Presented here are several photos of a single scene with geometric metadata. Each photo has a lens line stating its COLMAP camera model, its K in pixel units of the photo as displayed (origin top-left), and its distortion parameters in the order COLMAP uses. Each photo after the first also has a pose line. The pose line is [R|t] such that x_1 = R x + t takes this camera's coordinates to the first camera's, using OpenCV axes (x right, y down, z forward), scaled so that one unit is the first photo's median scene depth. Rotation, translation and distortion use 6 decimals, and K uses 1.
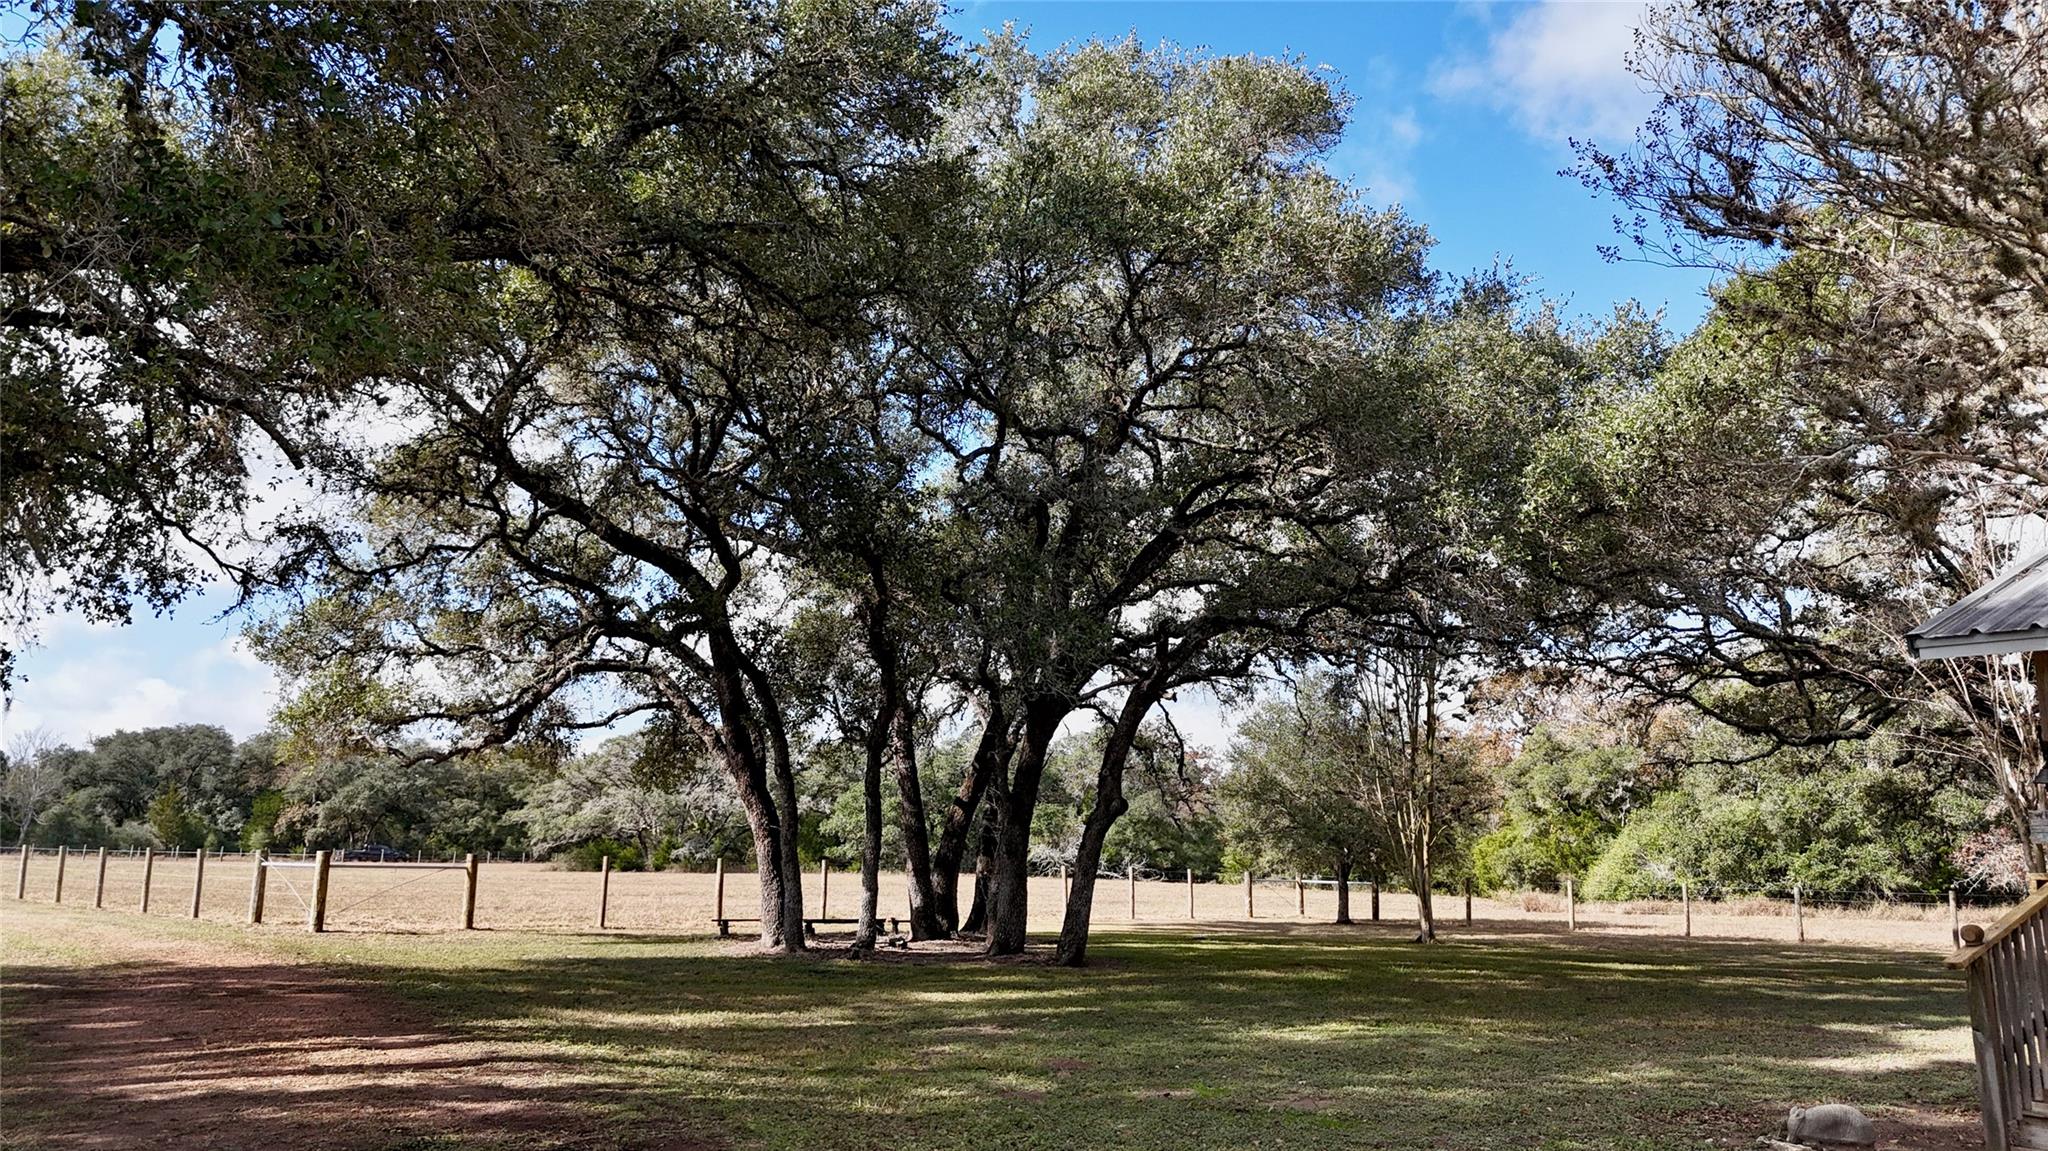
lens RADIAL K [[1526.5, 0, 1024.0], [0, 1526.5, 575.5], [0, 0, 1]] dist [0.197336, -0.236195]
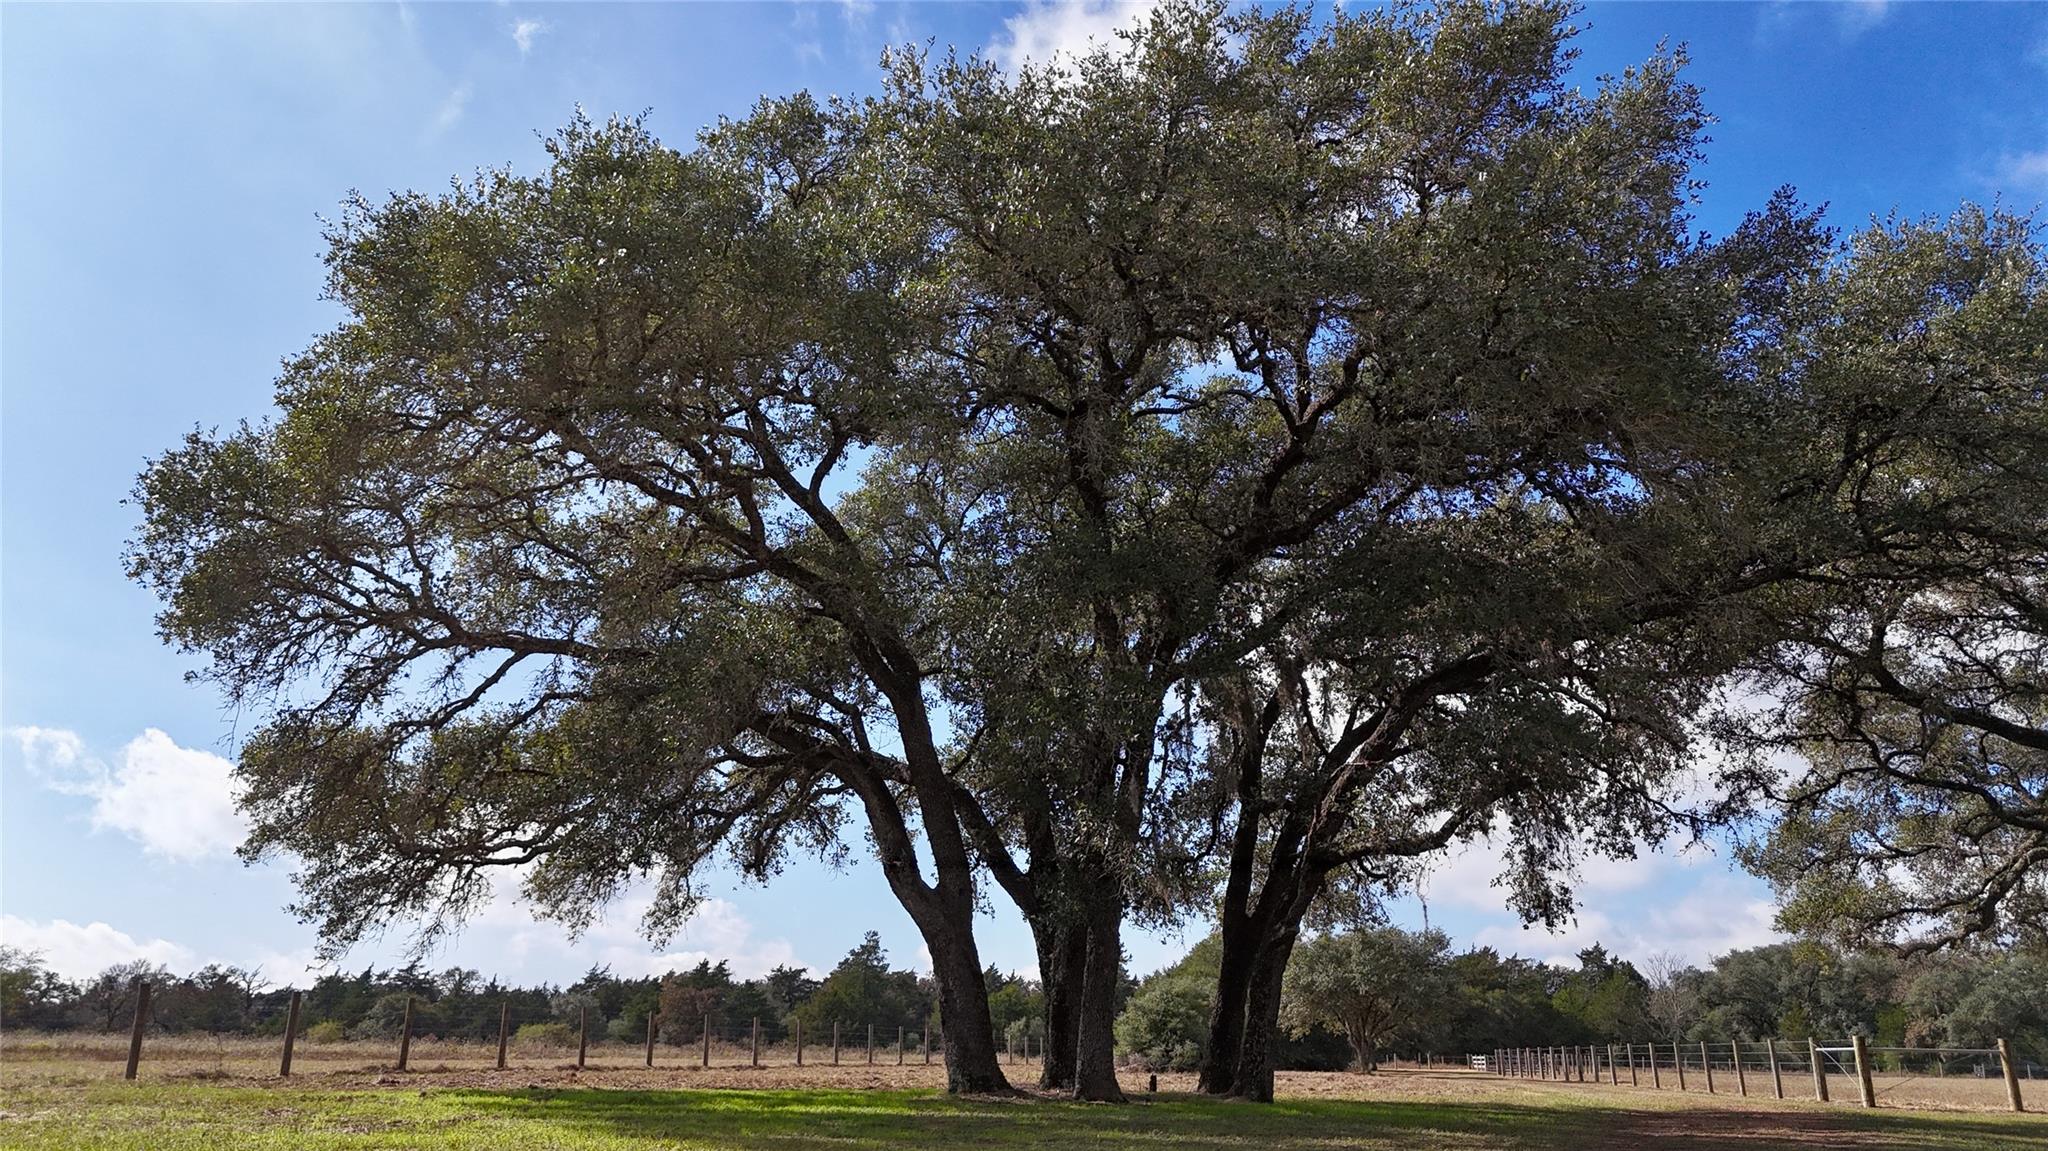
lens RADIAL K [[1526.5, 0, 1024.0], [0, 1526.5, 575.5], [0, 0, 1]] dist [0.197336, -0.236195]
pose [[0.590557, -0.253786, -0.766051, 0.193085], [0.150098, 0.967242, -0.204727, -0.007400], [0.792914, 0.005920, 0.609305, -0.229072]]
